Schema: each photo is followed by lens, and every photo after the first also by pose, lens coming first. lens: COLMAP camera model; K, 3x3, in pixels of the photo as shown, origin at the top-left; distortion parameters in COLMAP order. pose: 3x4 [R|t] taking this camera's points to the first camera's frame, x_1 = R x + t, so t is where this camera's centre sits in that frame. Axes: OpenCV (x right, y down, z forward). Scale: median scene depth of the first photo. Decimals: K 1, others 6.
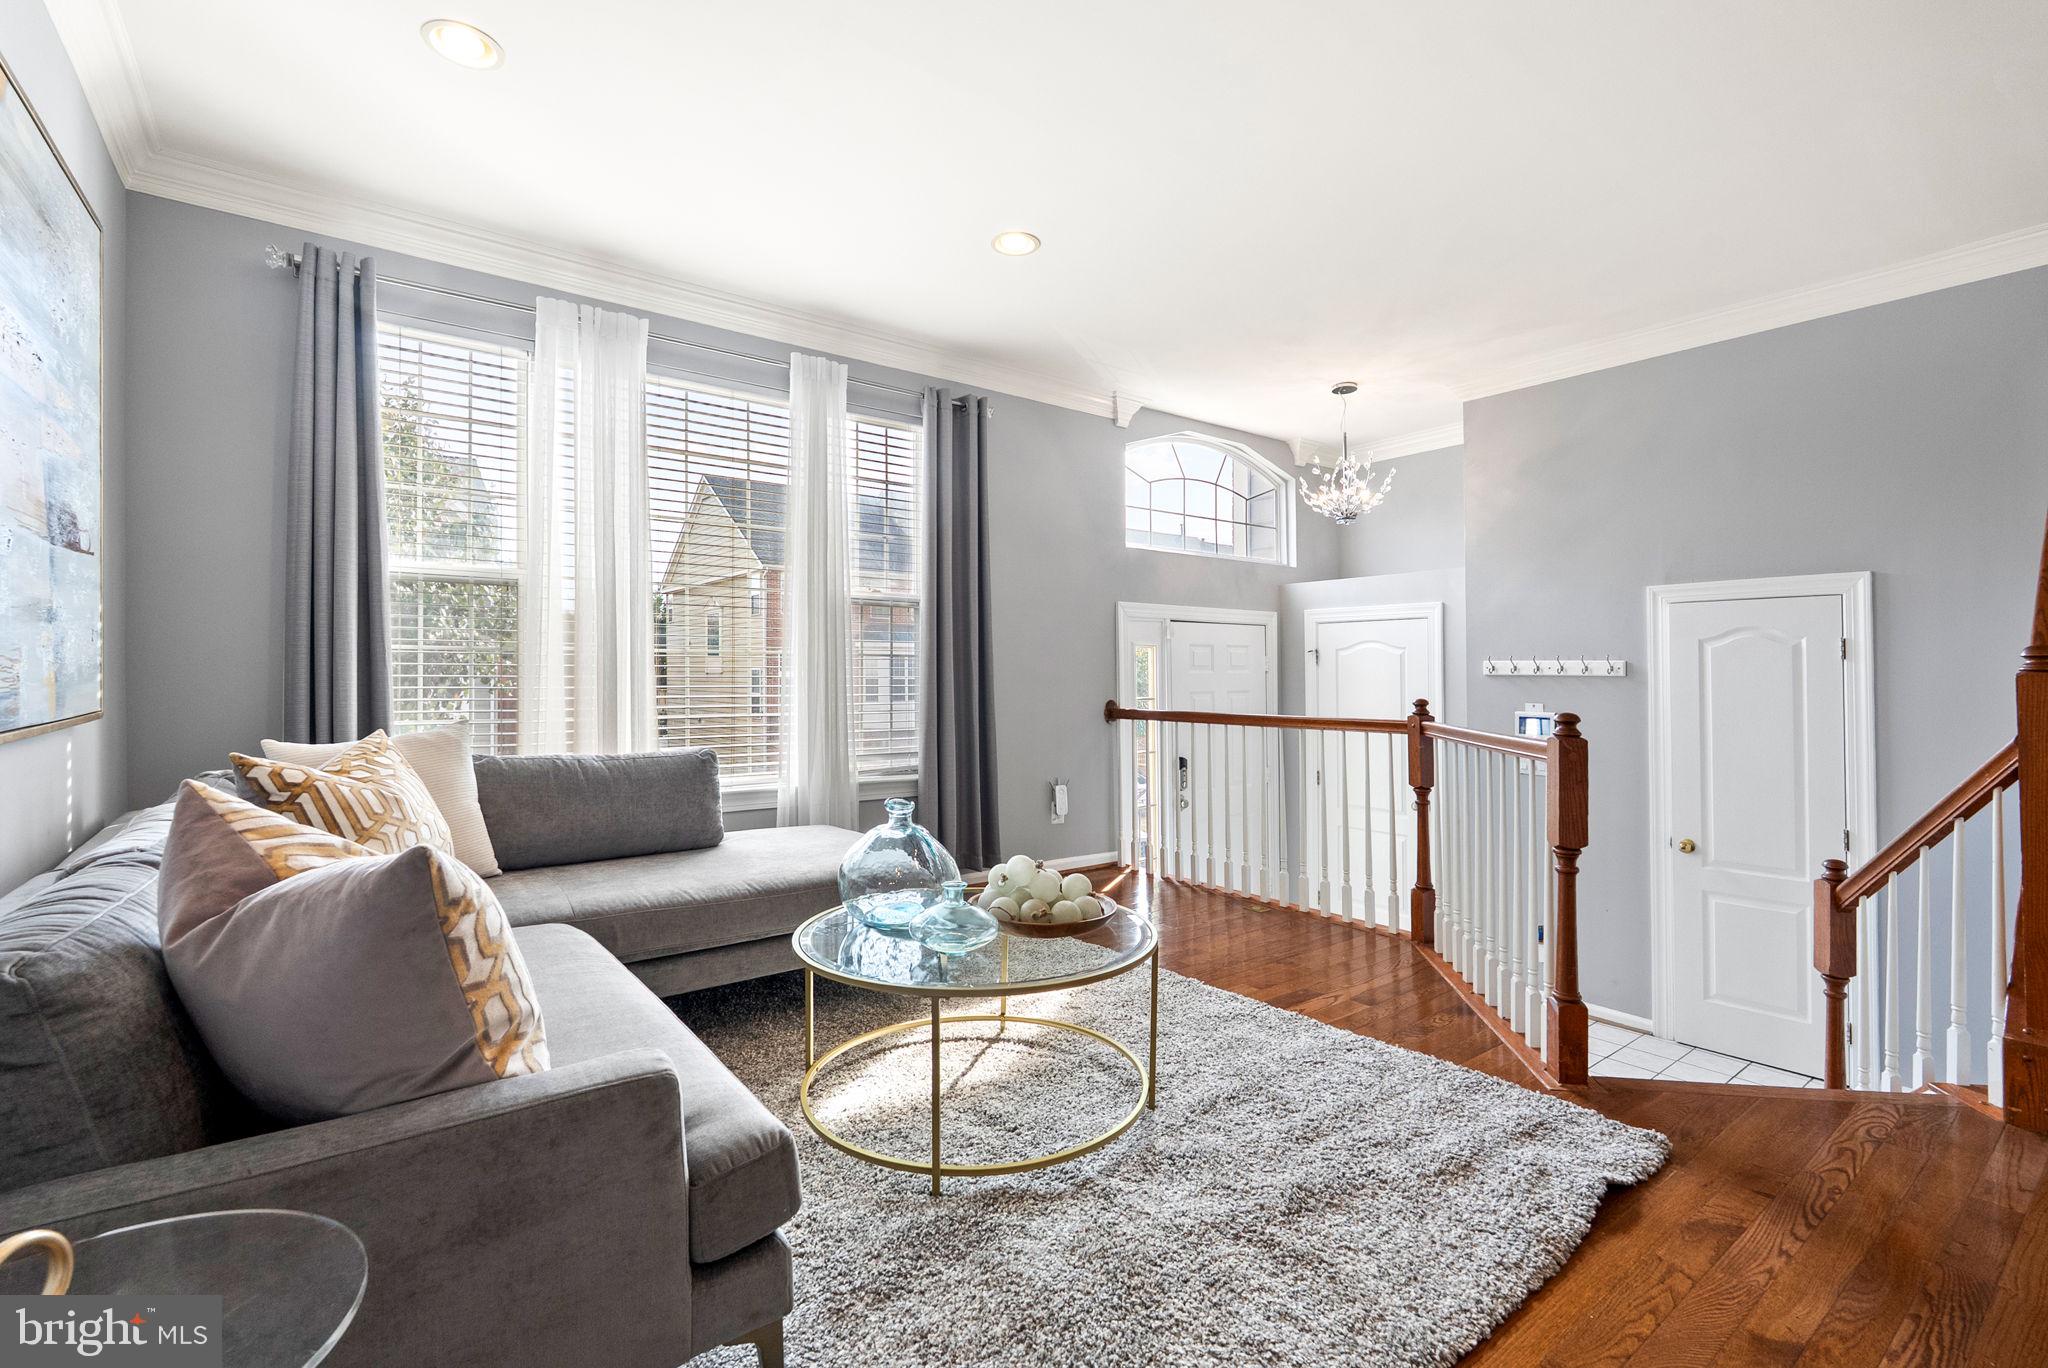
lens RADIAL K [[915.6, 0, 1036.5], [0, 915.6, 678.4], [0, 0, 1]] dist [0.004220, -0.000446]
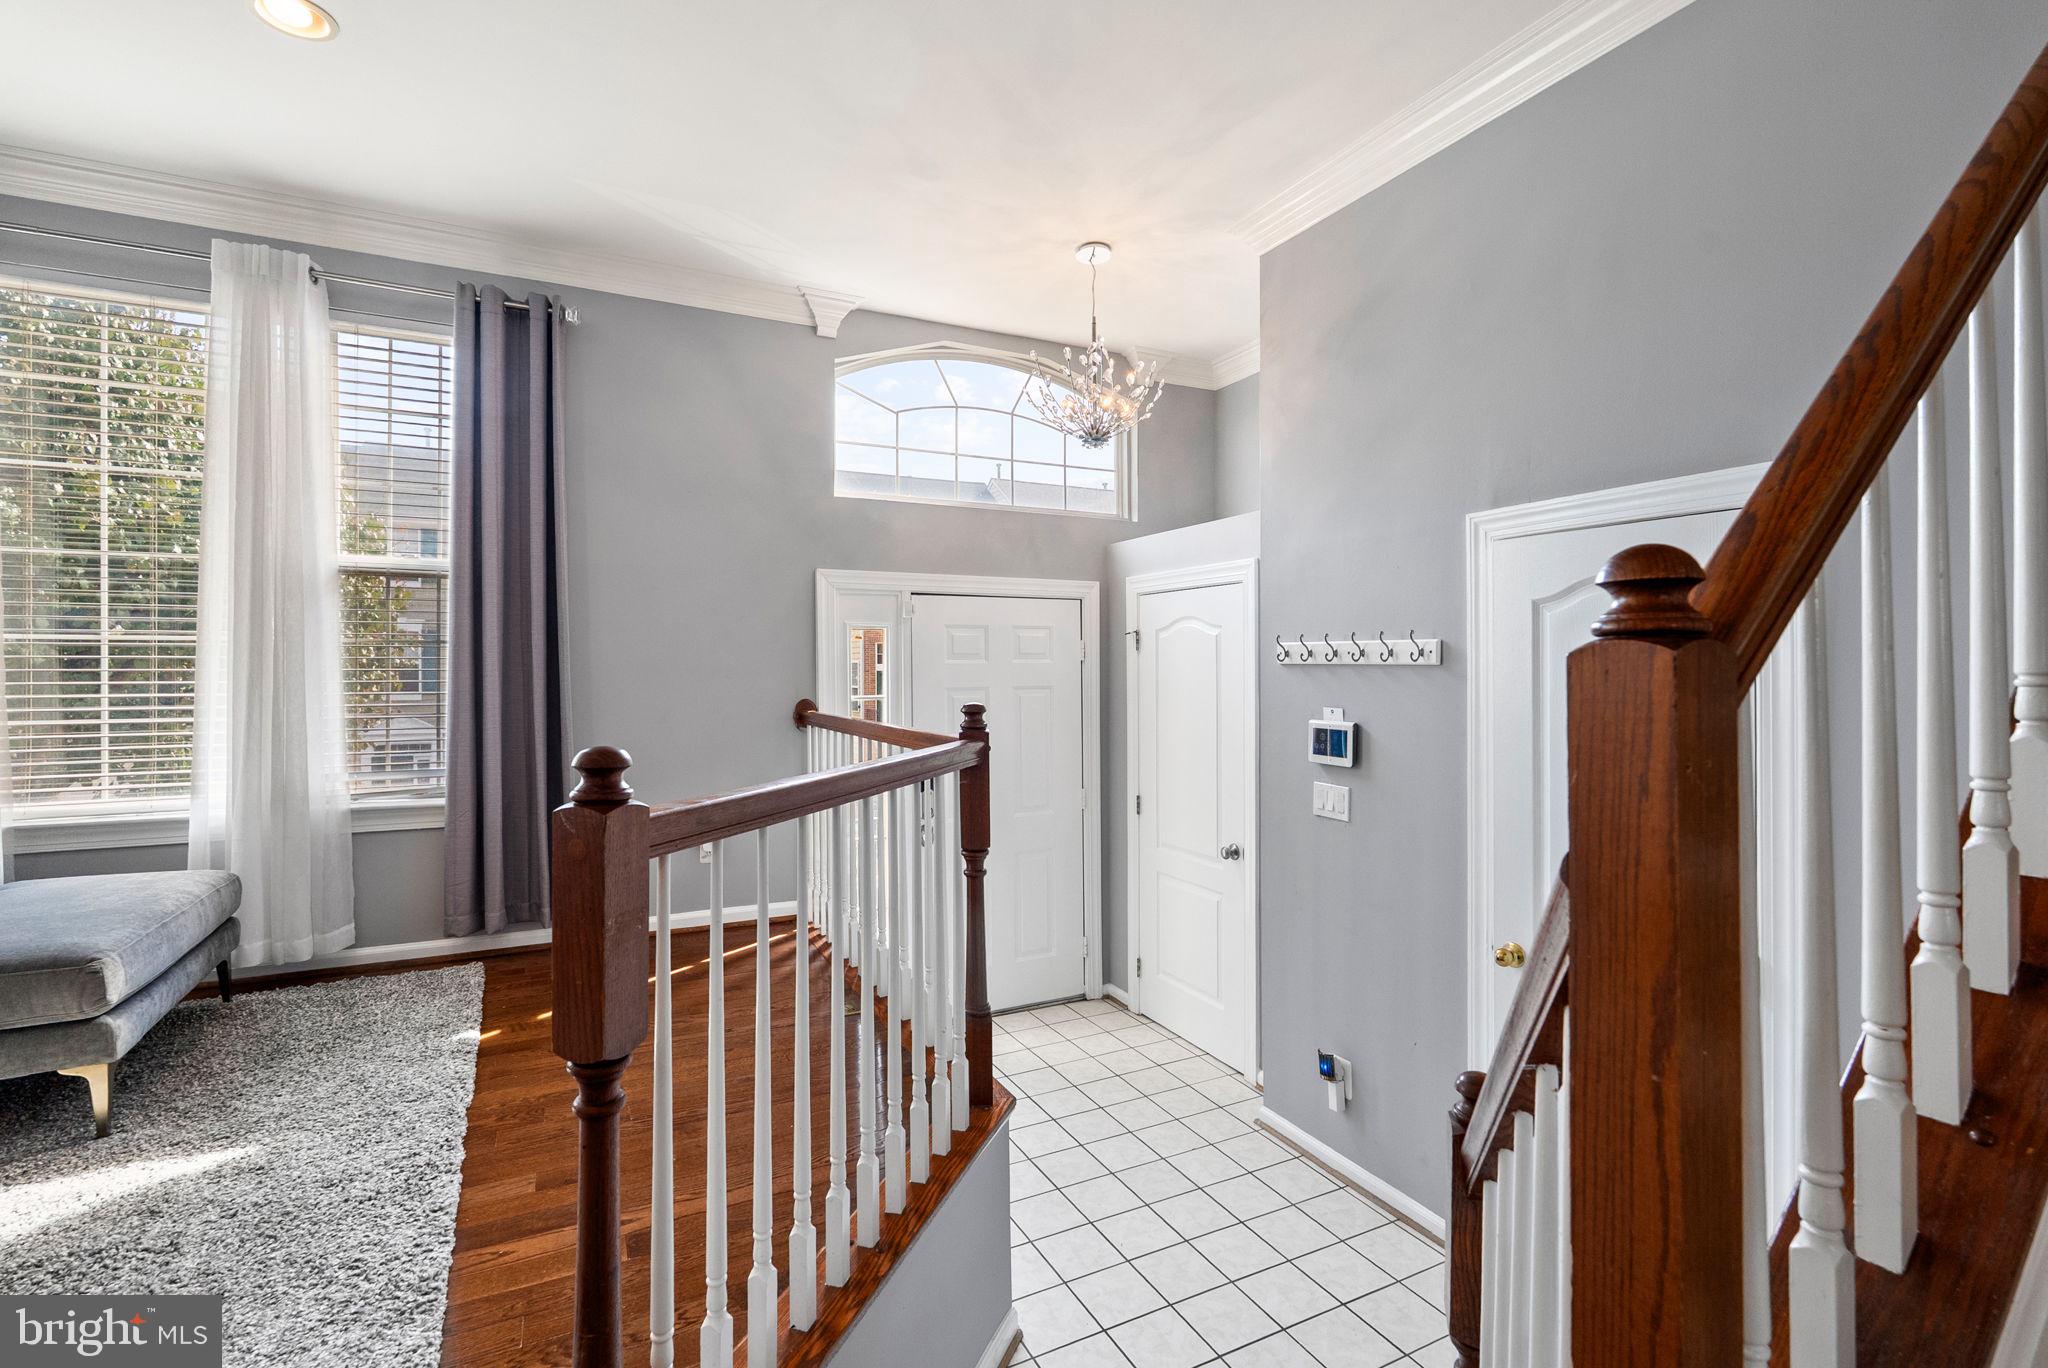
lens RADIAL K [[915.6, 0, 1011.4], [0, 915.6, 676.2], [0, 0, 1]] dist [0.004220, -0.000446]
pose [[0.979543, -0.001732, -0.201228, 0.402907], [0.002693, 0.999986, 0.004502, 0.001690], [0.201218, -0.004952, 0.979534, 0.296583]]
